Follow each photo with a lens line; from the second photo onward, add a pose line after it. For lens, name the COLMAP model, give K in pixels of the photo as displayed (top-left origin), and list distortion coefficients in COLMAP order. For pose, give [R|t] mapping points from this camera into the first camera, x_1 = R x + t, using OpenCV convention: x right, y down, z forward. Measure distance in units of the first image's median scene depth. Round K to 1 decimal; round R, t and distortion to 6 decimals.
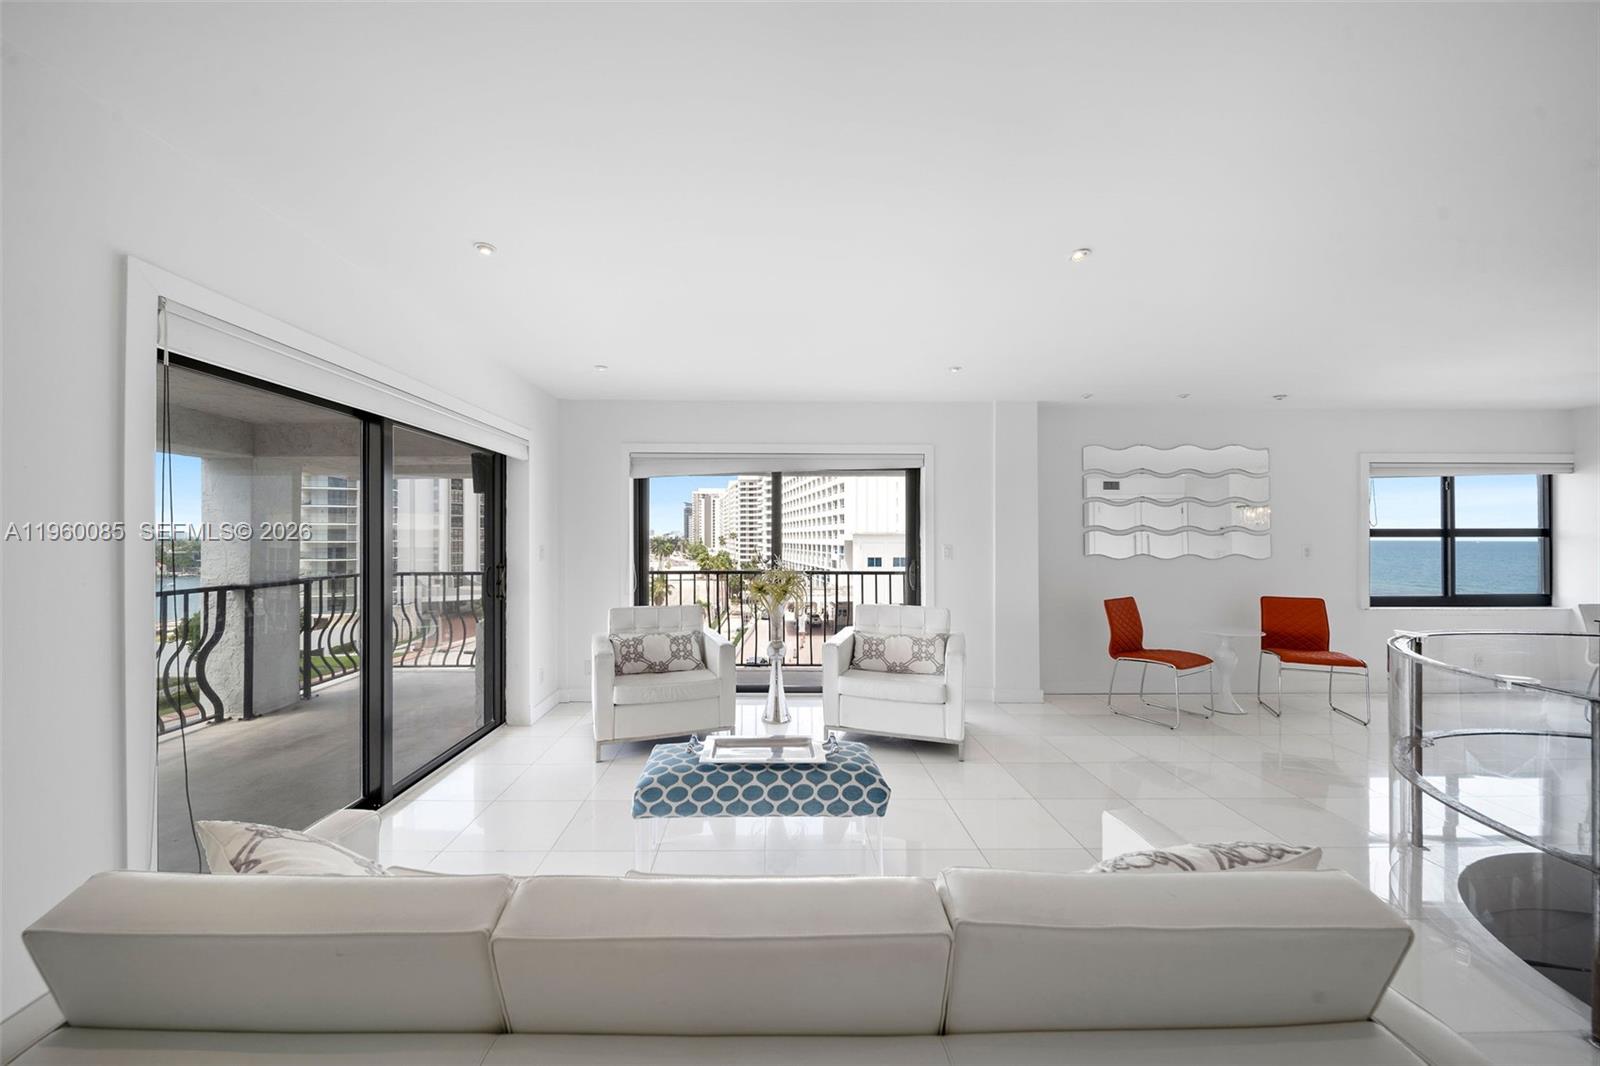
lens RADIAL K [[576.5, 0, 791.5], [0, 576.5, 536.2], [0, 0, 1]] dist [0.000145, -0.000015]
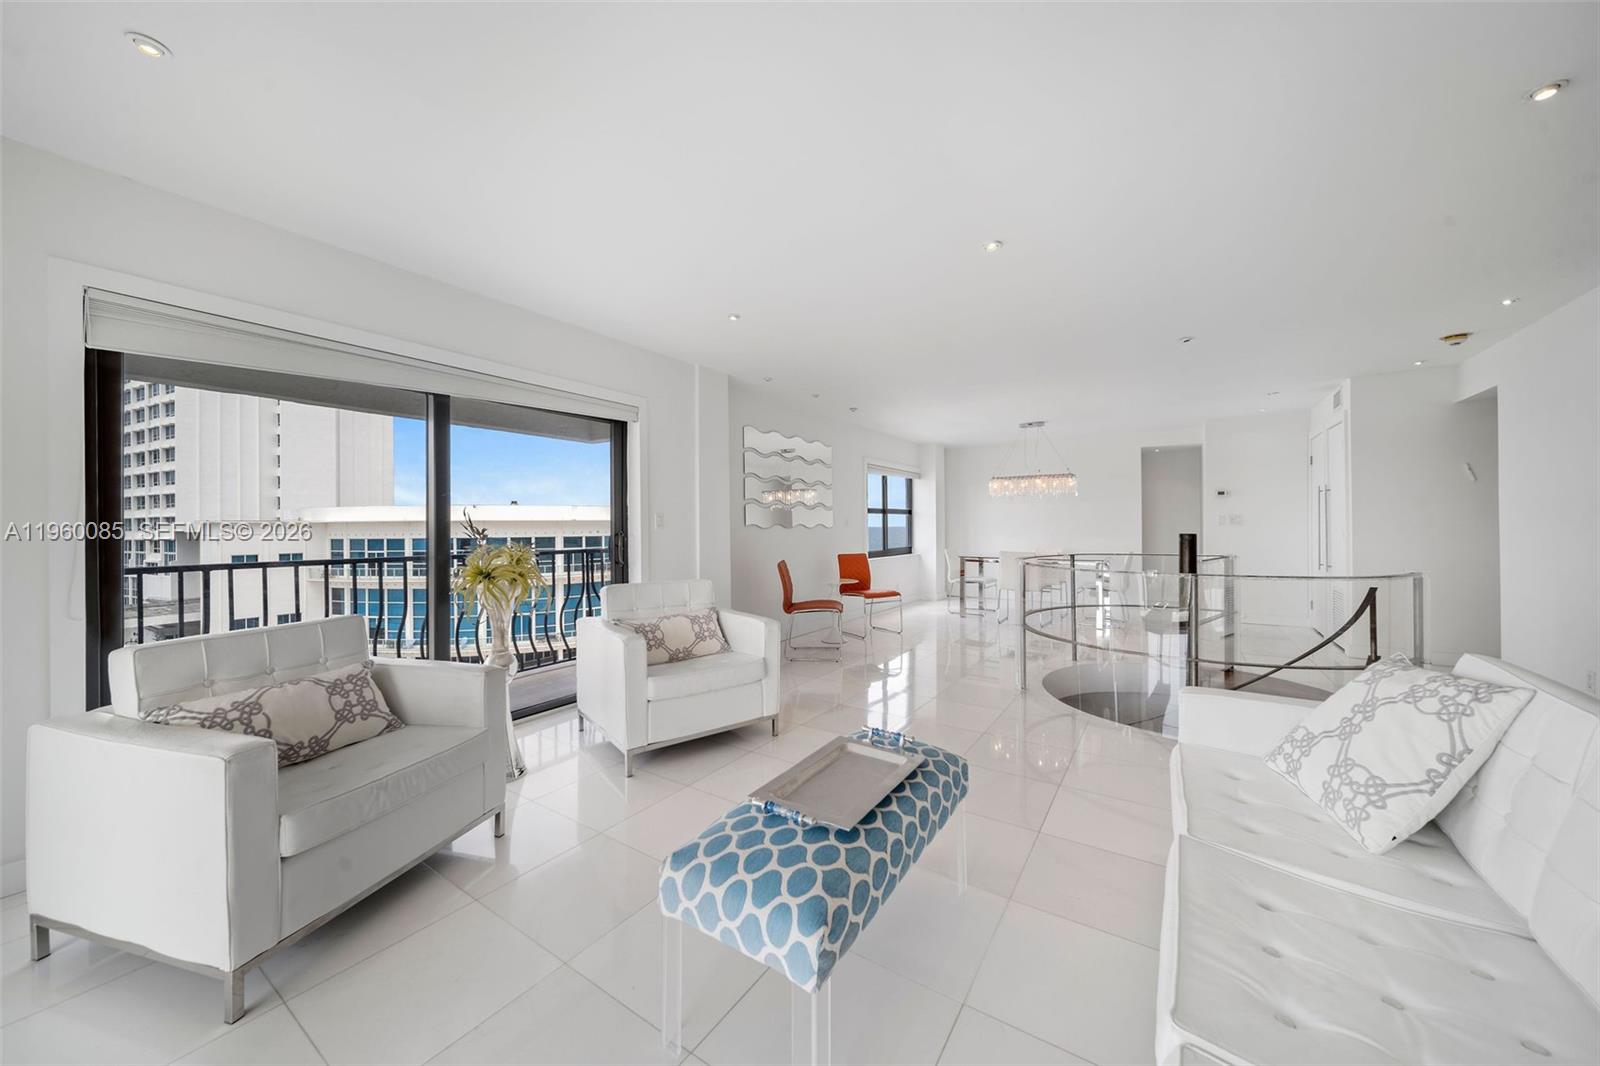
lens RADIAL K [[550.9, 0, 802.3], [0, 550.9, 527.9], [0, 0, 1]] dist [-0.001578, 0.000008]
pose [[0.570607, -0.007321, 0.821190, -0.308311], [0.005146, 0.999973, 0.005339, 0.035131], [-0.821207, 0.001179, 0.570629, 0.335085]]
